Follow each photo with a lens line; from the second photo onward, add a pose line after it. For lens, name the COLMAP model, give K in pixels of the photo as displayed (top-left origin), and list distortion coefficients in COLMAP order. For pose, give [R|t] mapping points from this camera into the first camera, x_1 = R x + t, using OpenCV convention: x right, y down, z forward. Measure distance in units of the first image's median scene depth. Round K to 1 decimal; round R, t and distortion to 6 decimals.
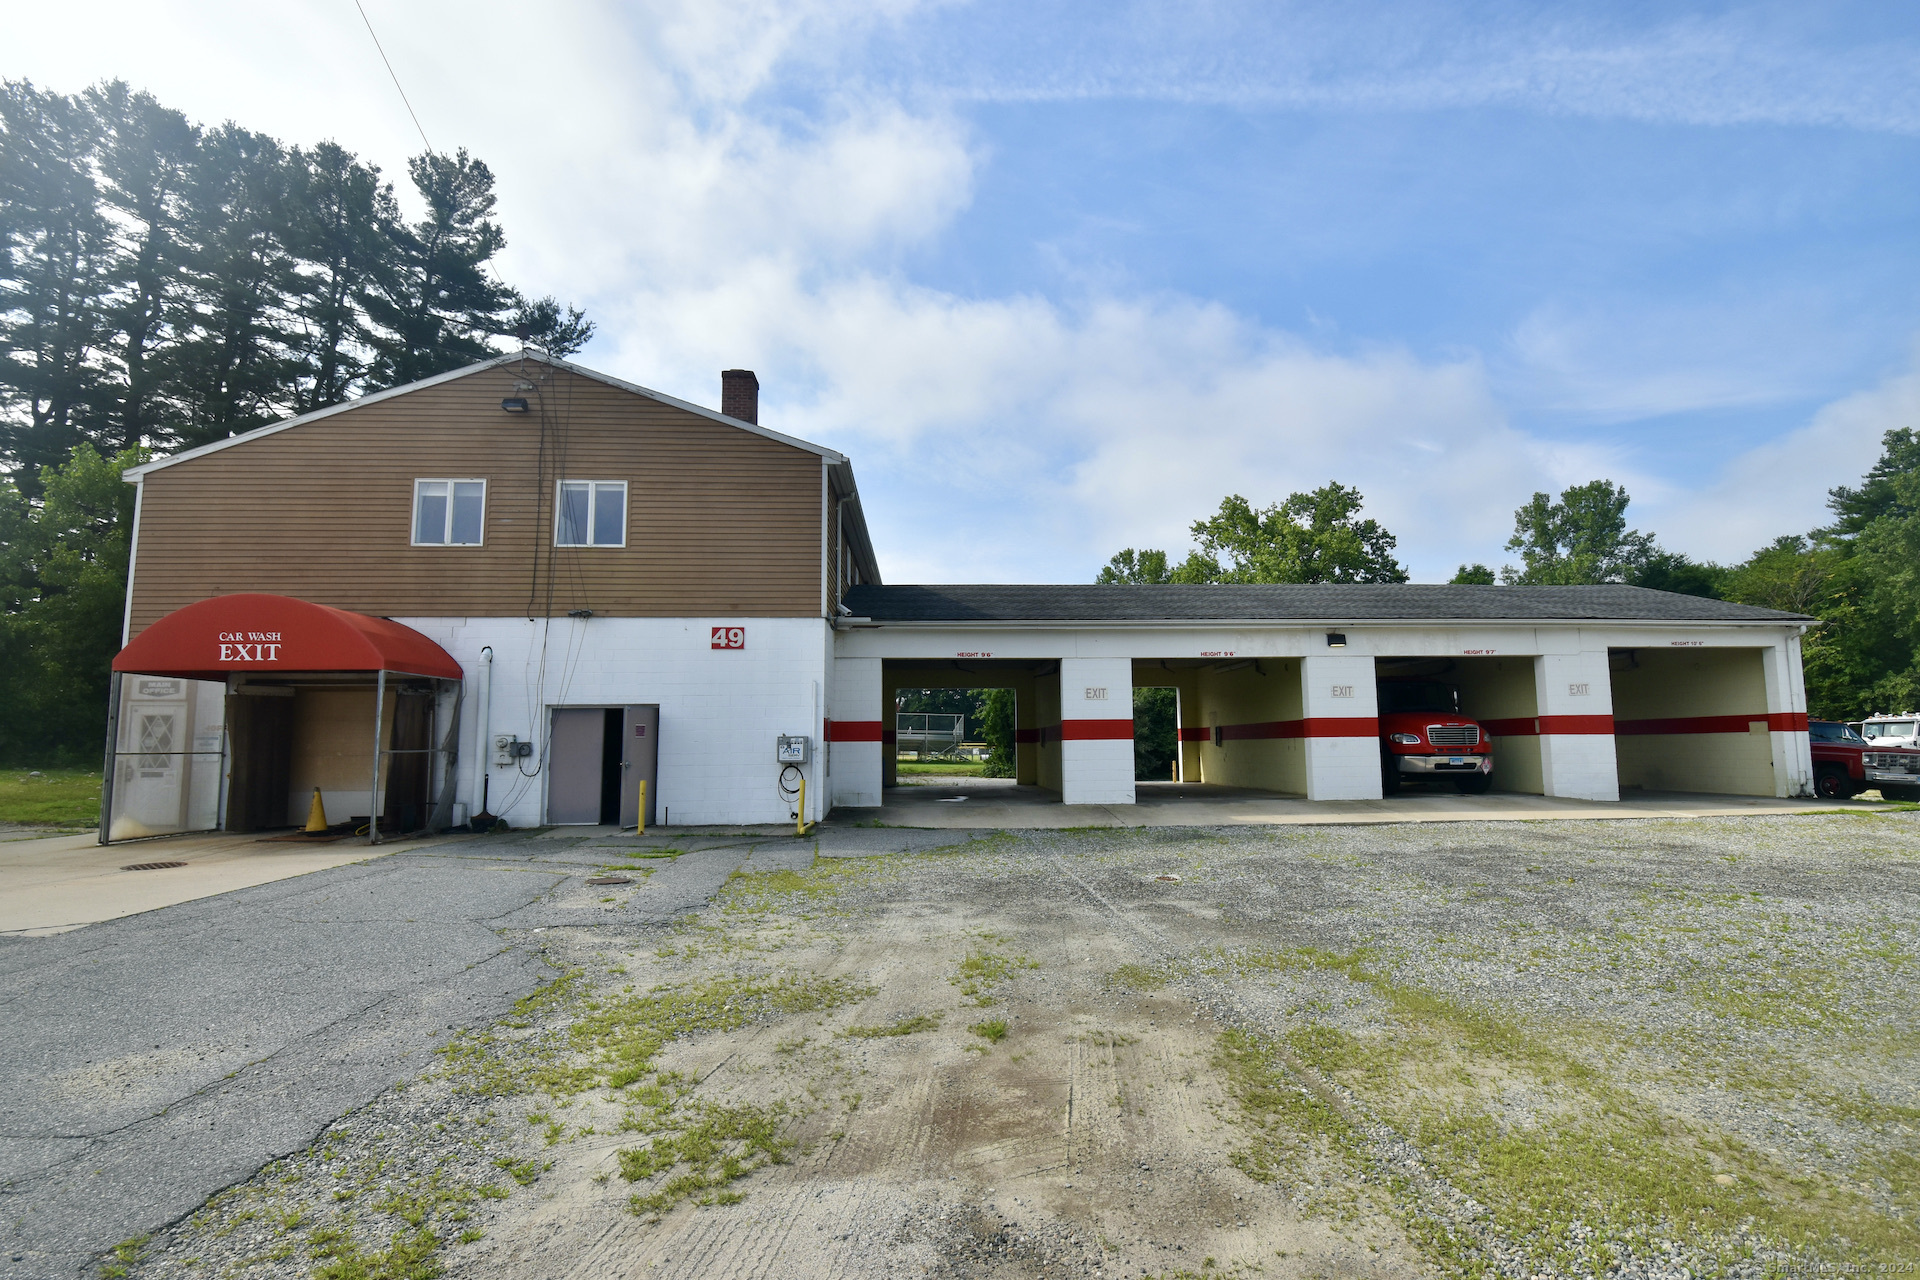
lens RADIAL K [[831.8, 0, 952.2], [0, 831.8, 650.1], [0, 0, 1]] dist [0.015296, -0.020578]
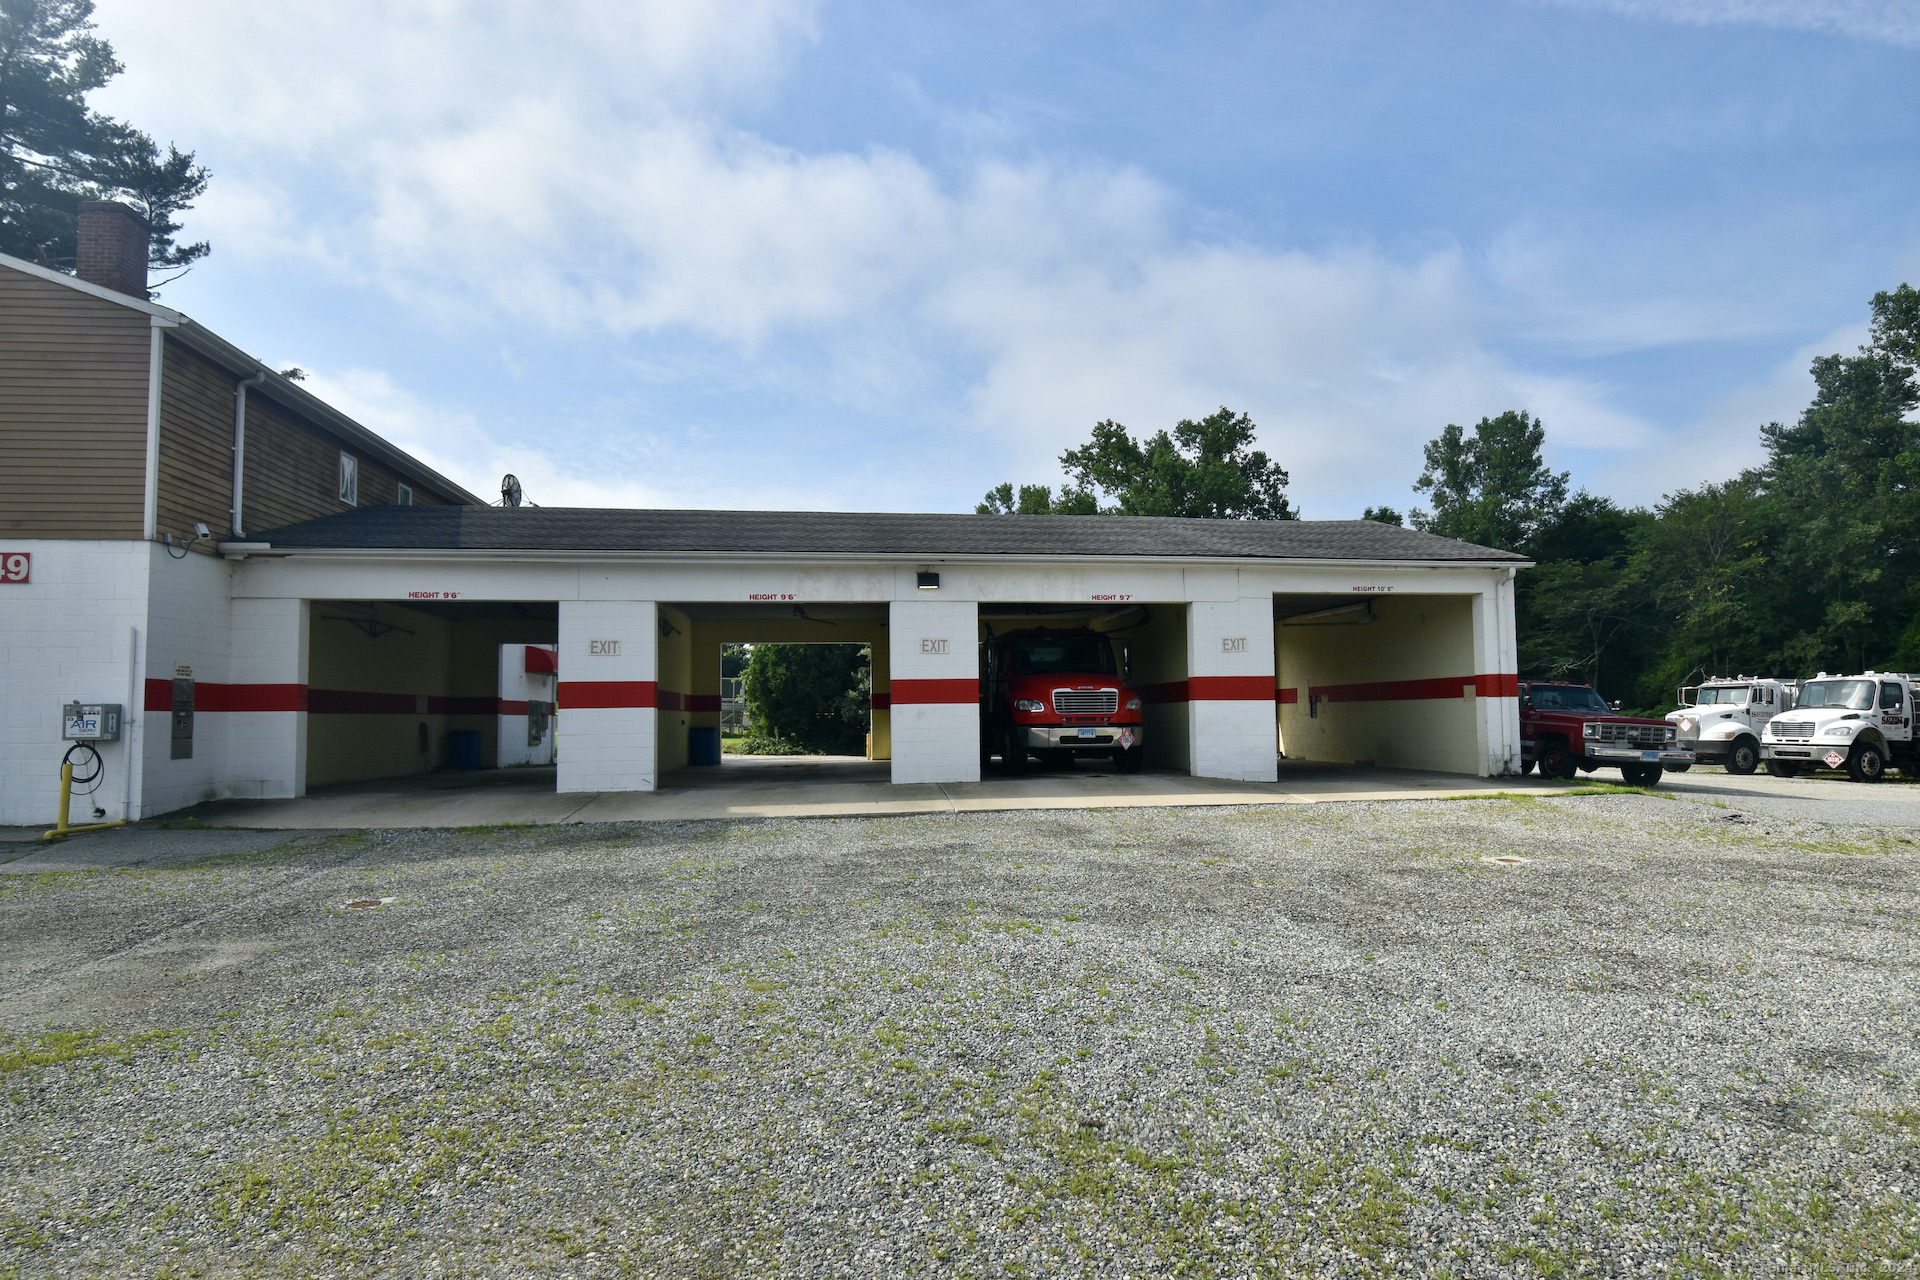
lens RADIAL K [[968.4, 0, 933.8], [0, 968.4, 646.0], [0, 0, 1]] dist [0.005963, -0.013920]
pose [[0.996968, 0.002959, 0.077751, 0.117558], [-0.006363, 0.999031, 0.043561, 0.002964], [-0.077546, -0.043923, 0.996021, 0.026925]]
